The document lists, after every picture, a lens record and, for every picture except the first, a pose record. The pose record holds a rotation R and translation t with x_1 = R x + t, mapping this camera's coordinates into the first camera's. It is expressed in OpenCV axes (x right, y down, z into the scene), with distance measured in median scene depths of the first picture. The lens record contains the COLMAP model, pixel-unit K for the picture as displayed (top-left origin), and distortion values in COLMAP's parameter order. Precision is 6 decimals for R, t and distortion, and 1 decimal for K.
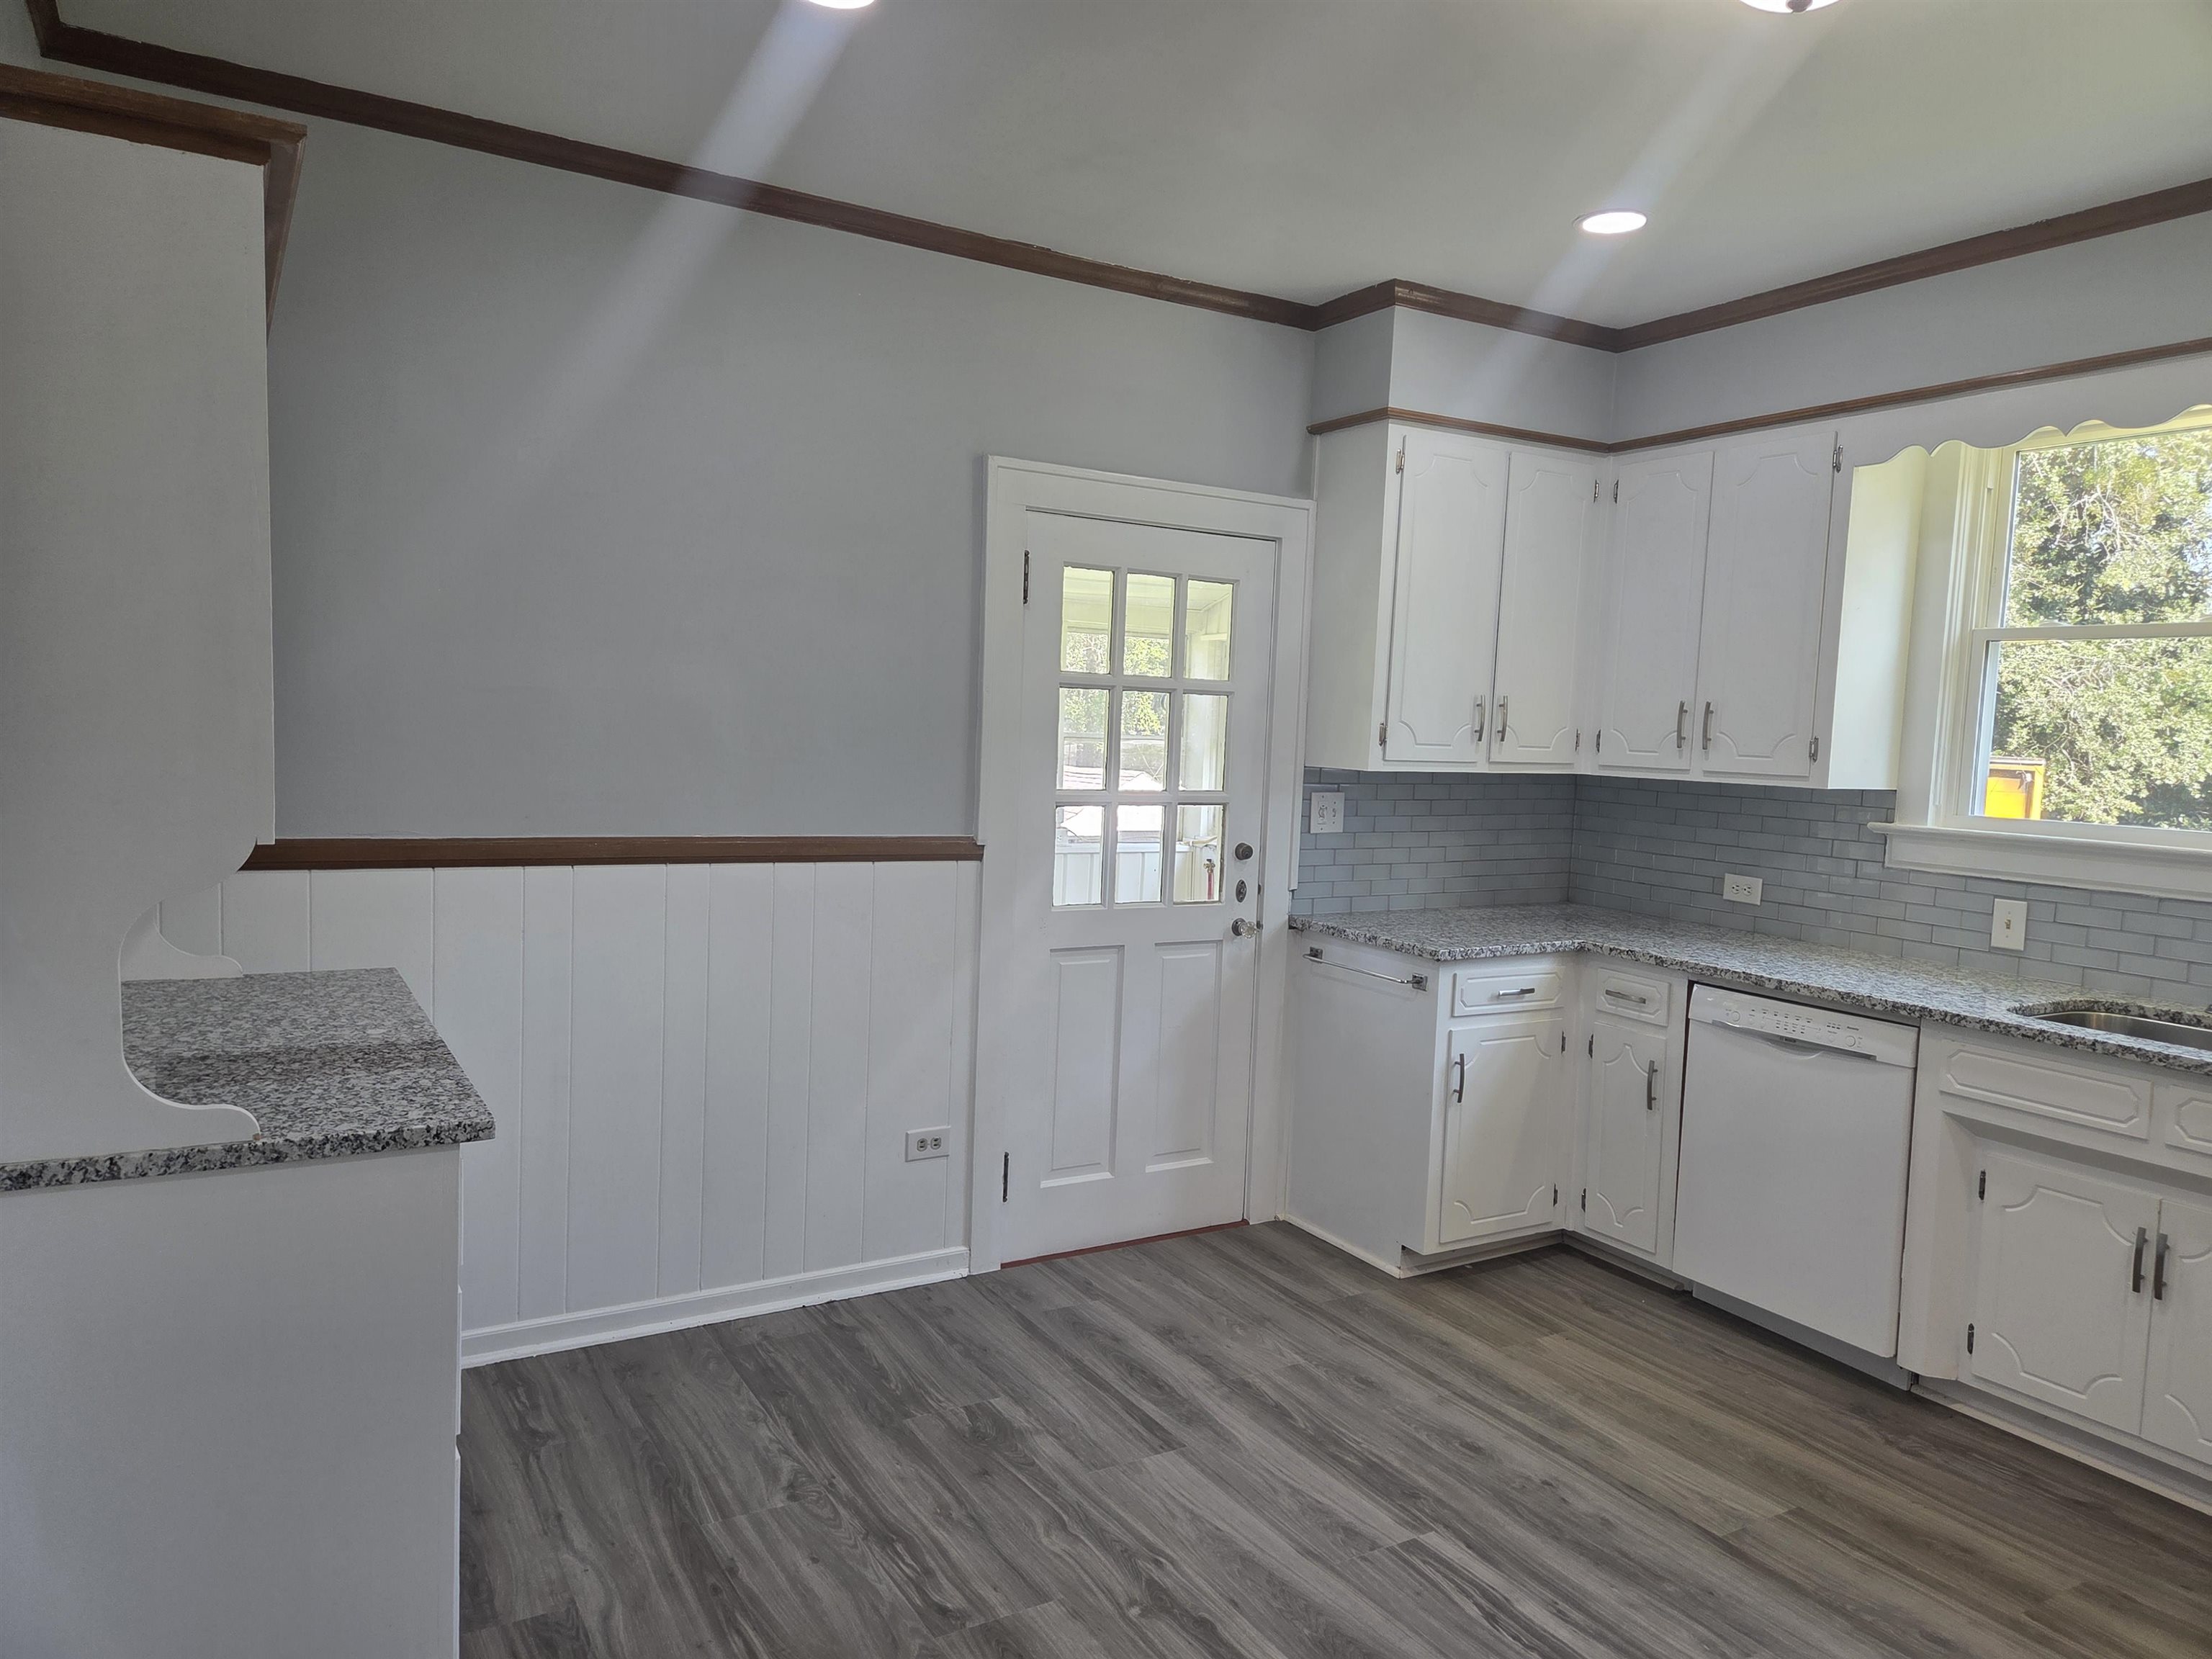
lens RADIAL K [[1479.9, 0, 1126.9], [0, 1479.9, 850.5], [0, 0, 1]] dist [0.086884, -0.081879]
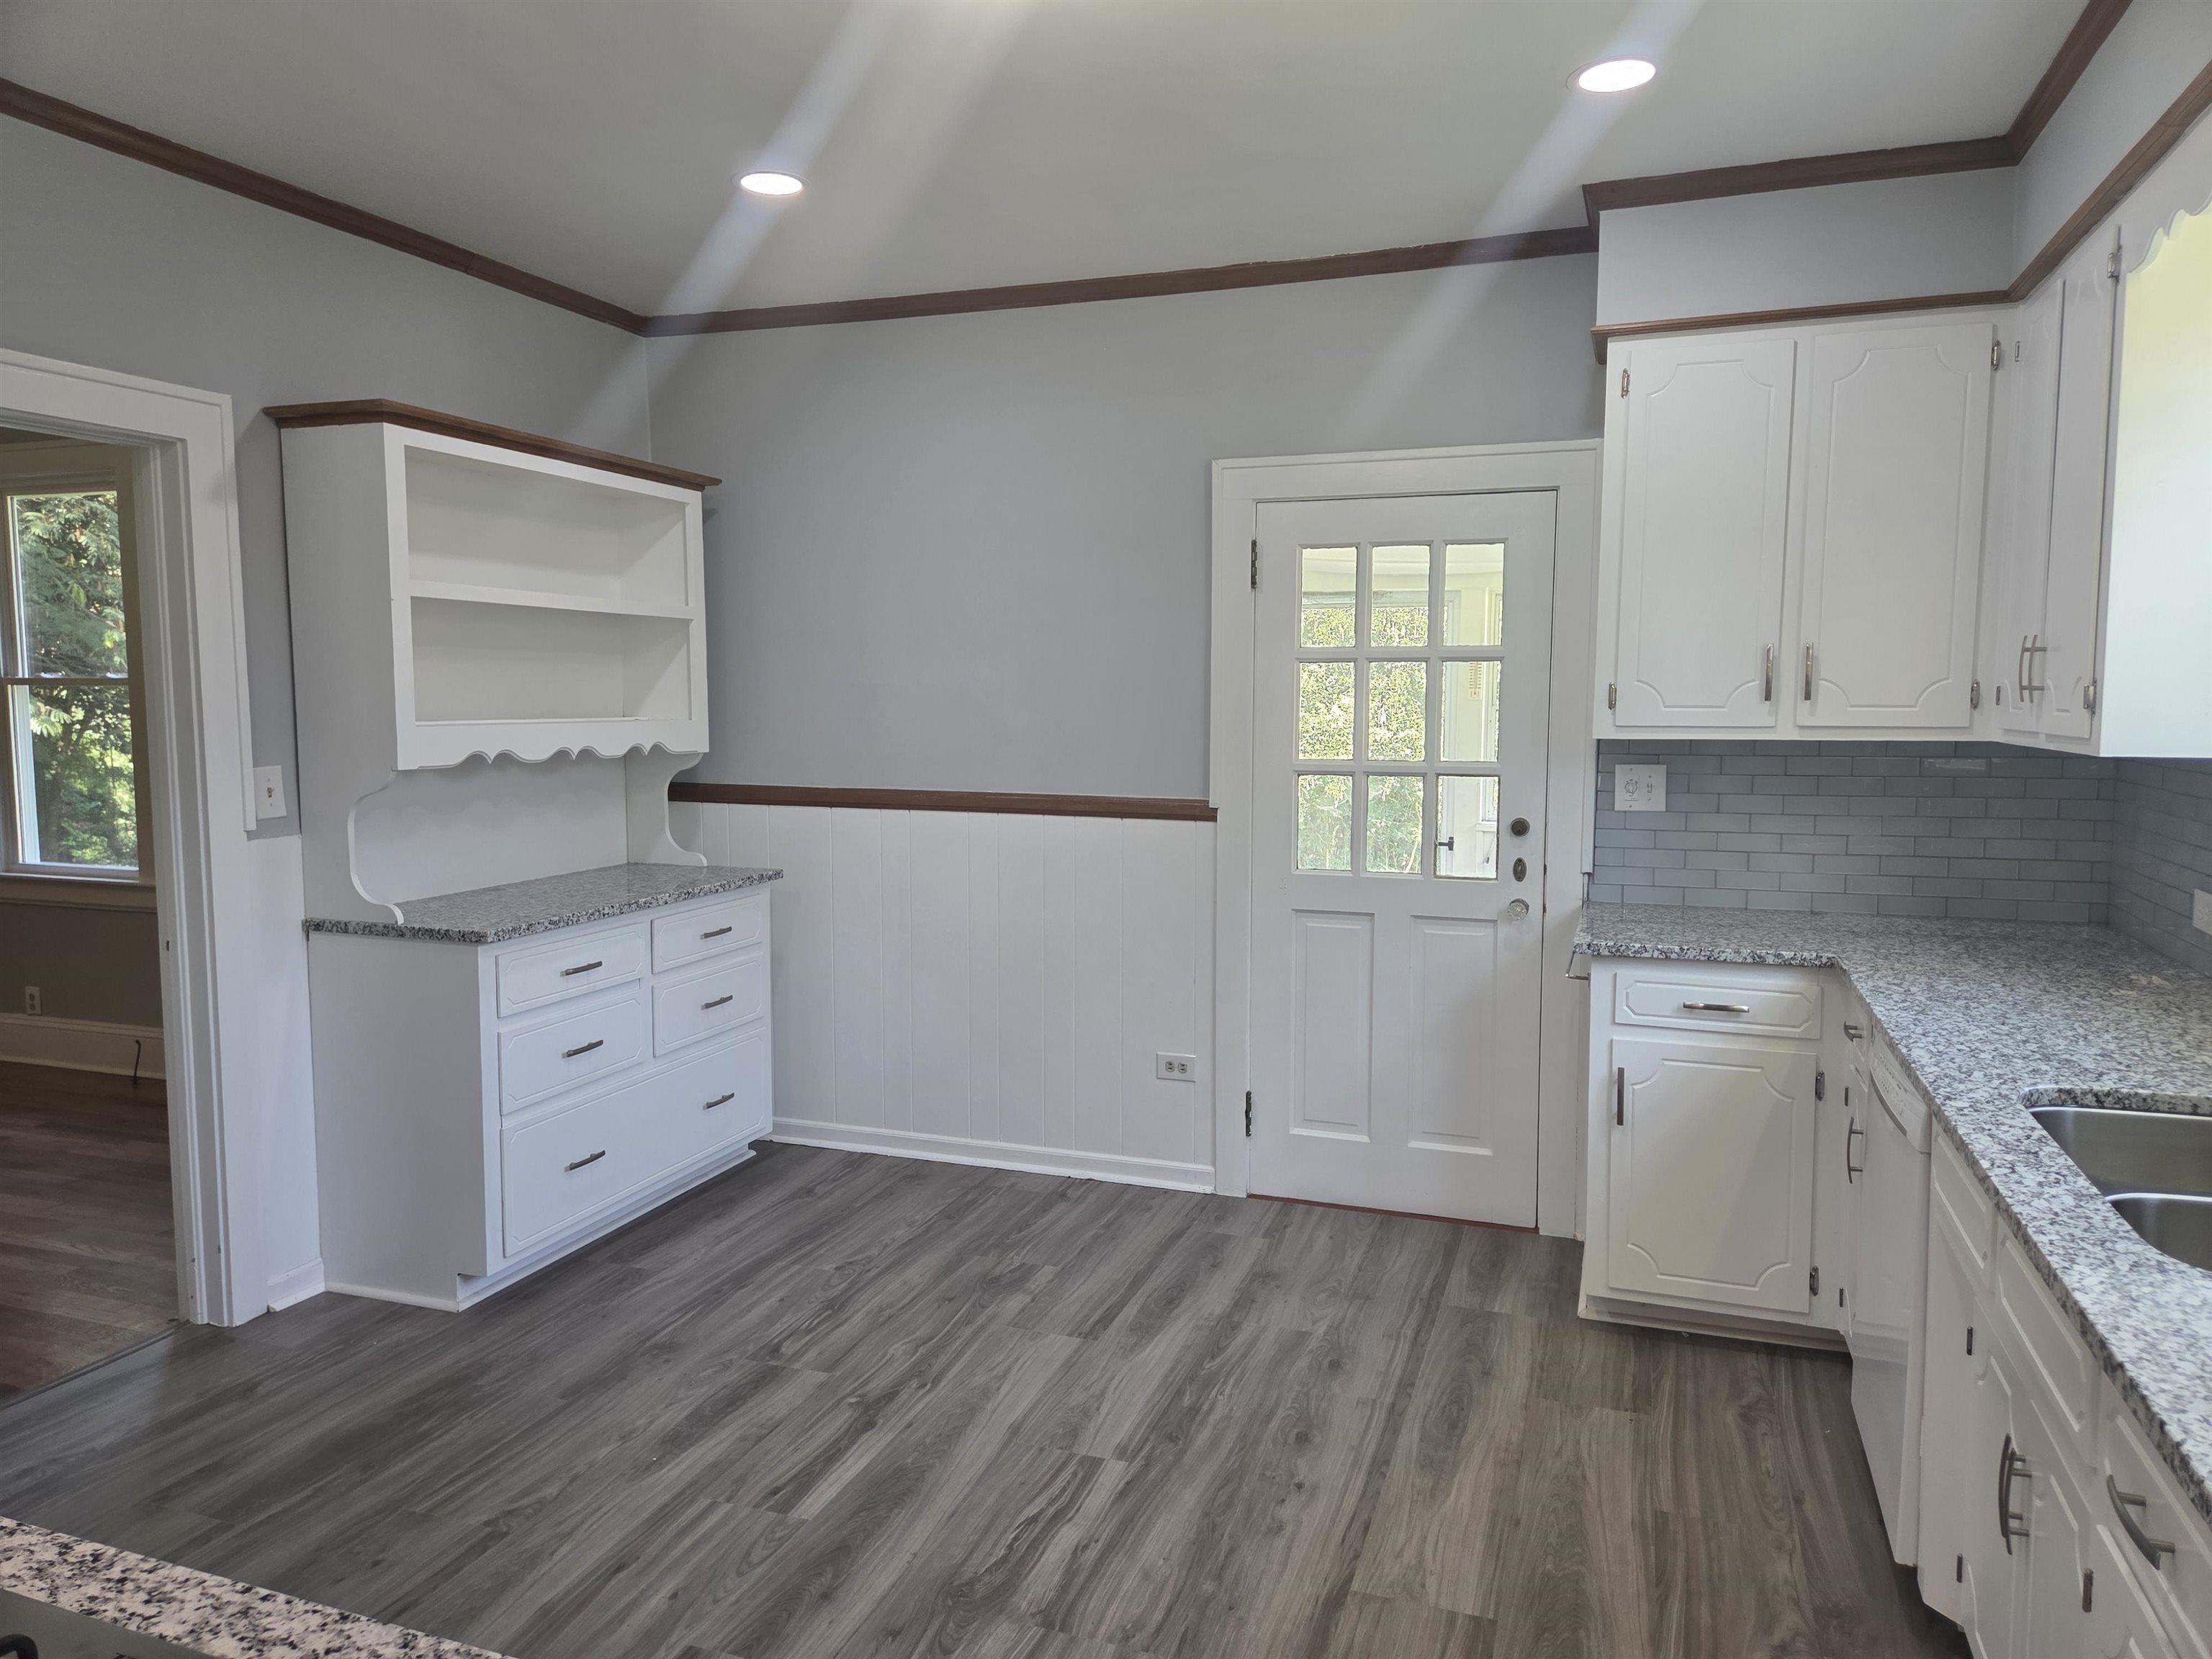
lens RADIAL K [[1472.4, 0, 1121.4], [0, 1472.4, 822.8], [0, 0, 1]] dist [0.087572, -0.080355]
pose [[0.636438, 0.033285, -0.770610, 0.714288], [-0.045489, 0.998949, 0.005578, 0.004660], [0.769986, 0.031504, 0.637283, 0.238140]]
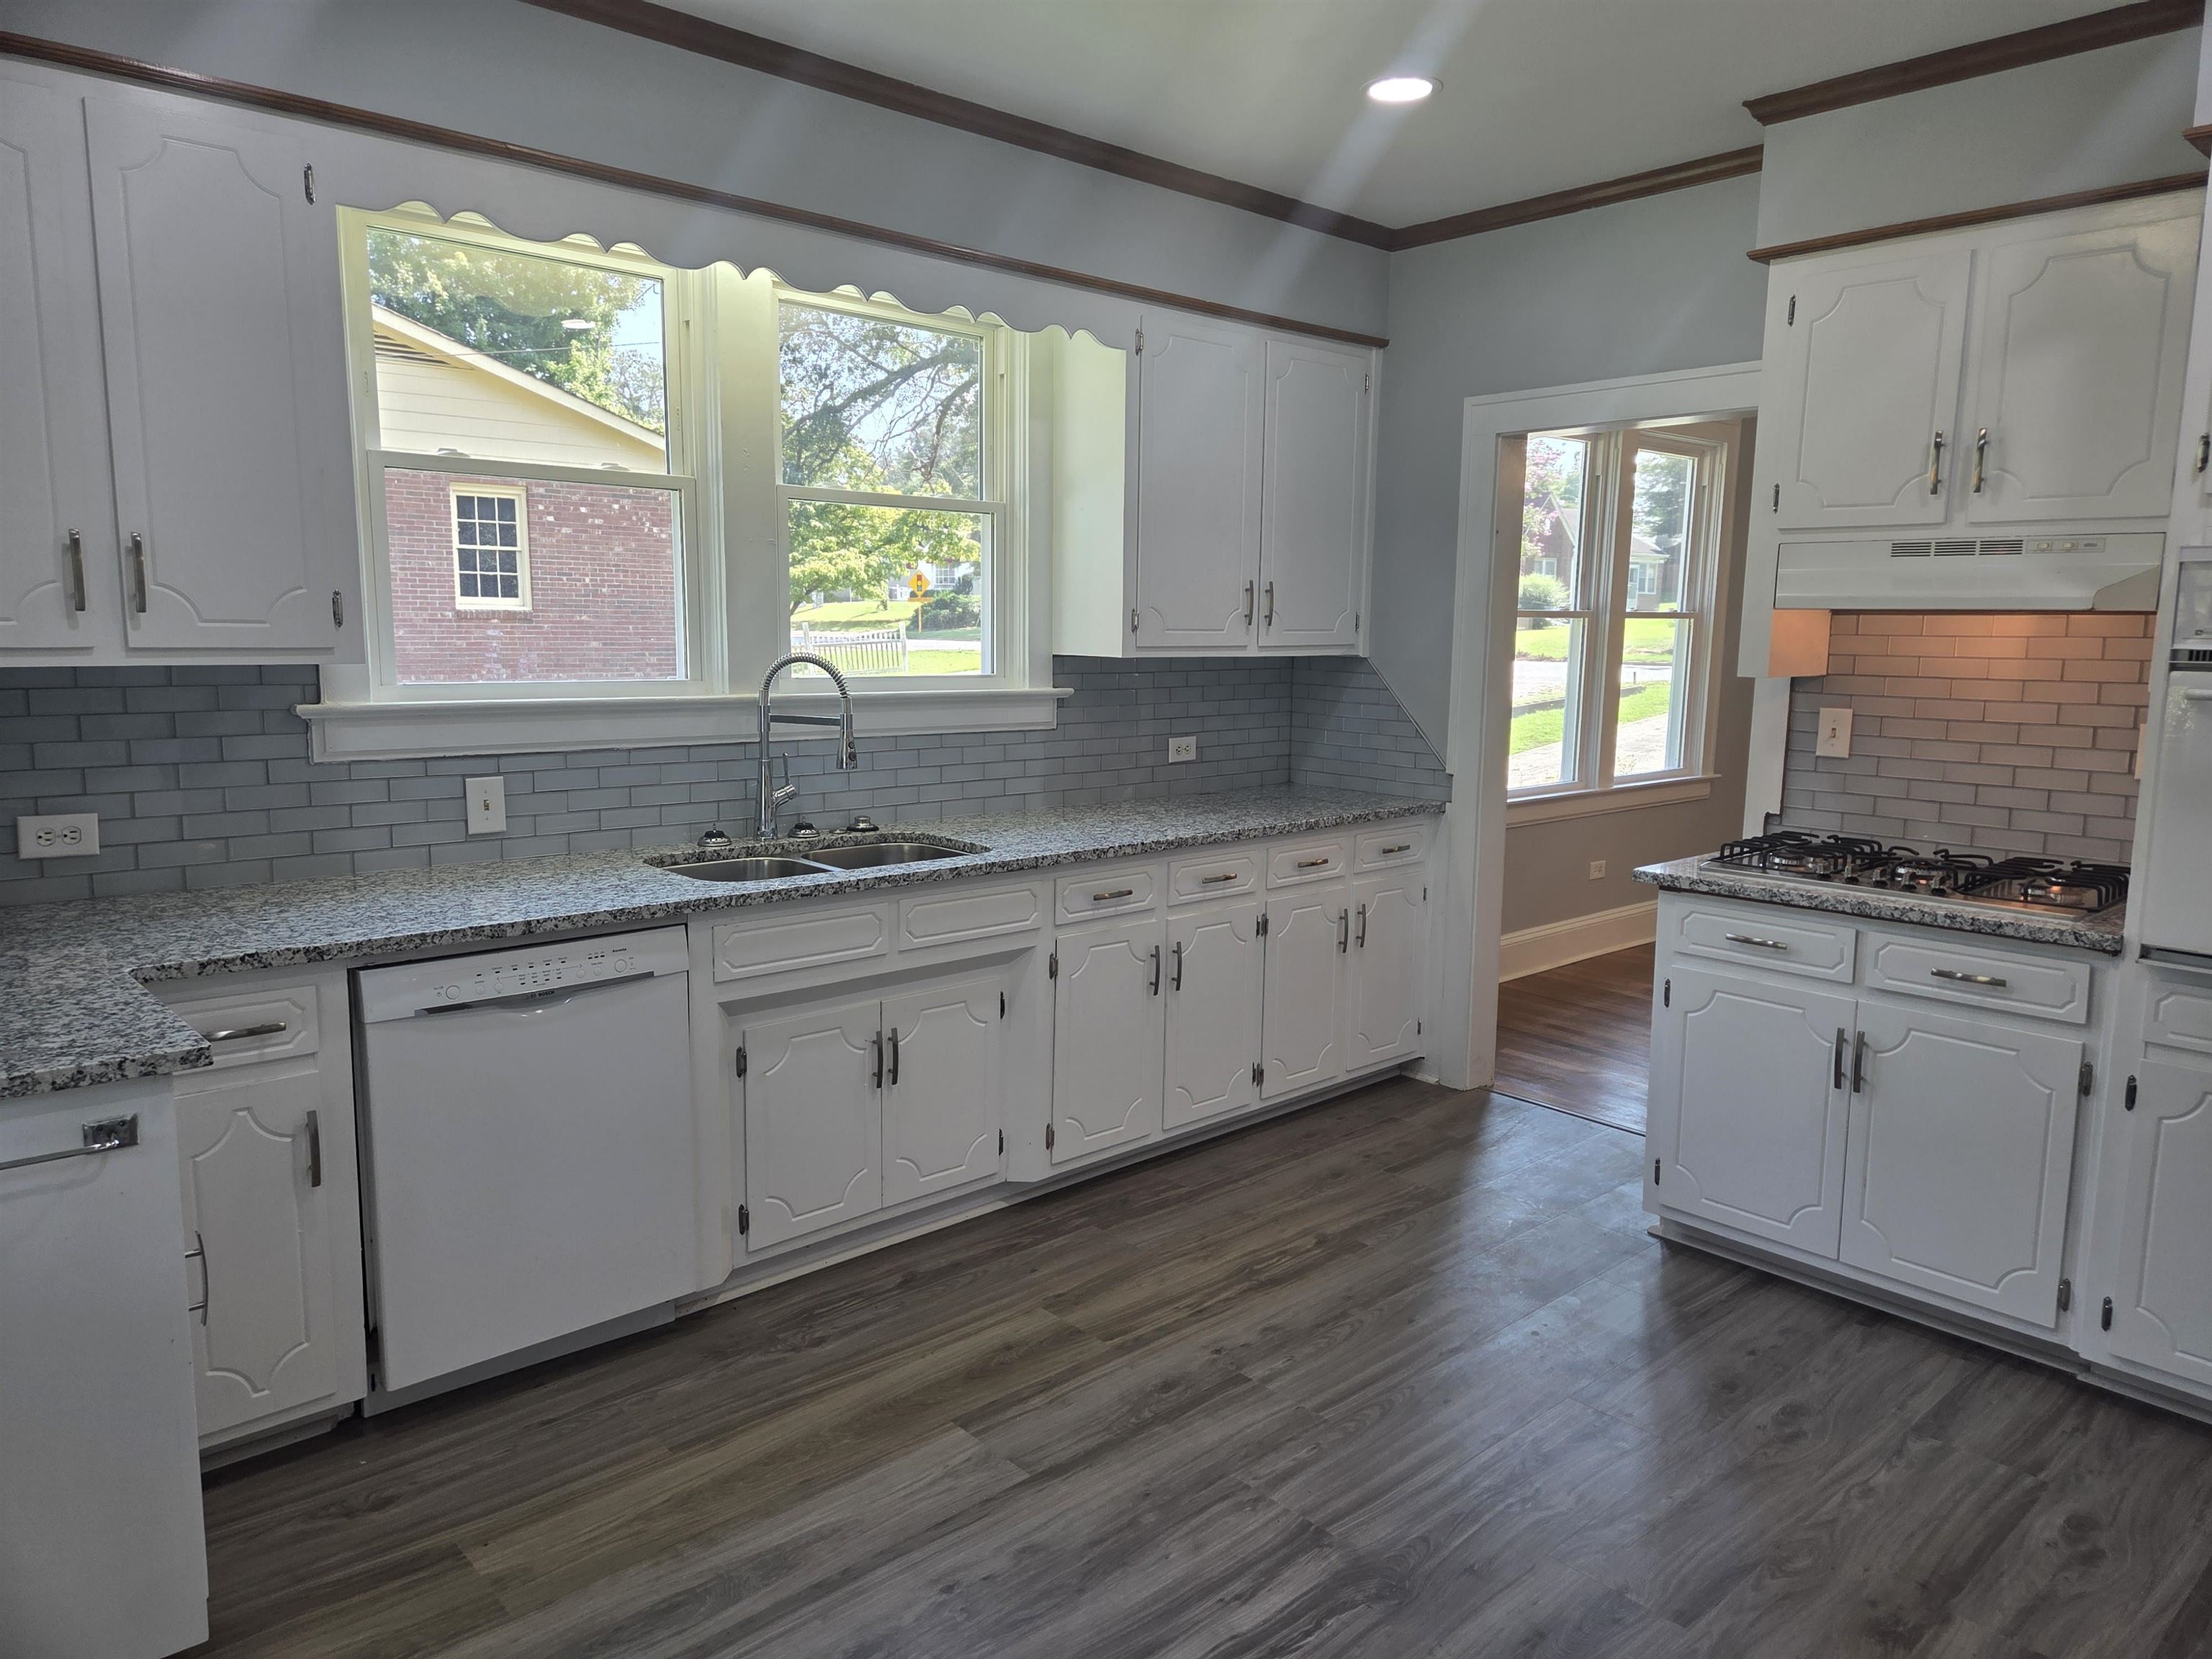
lens RADIAL K [[1472.4, 0, 1121.4], [0, 1472.4, 822.8], [0, 0, 1]] dist [0.087572, -0.080355]
pose [[-0.200702, -0.173876, 0.964099, -0.319144], [0.064188, 0.979674, 0.190047, -0.080463], [-0.977547, 0.100027, -0.185461, 0.792868]]
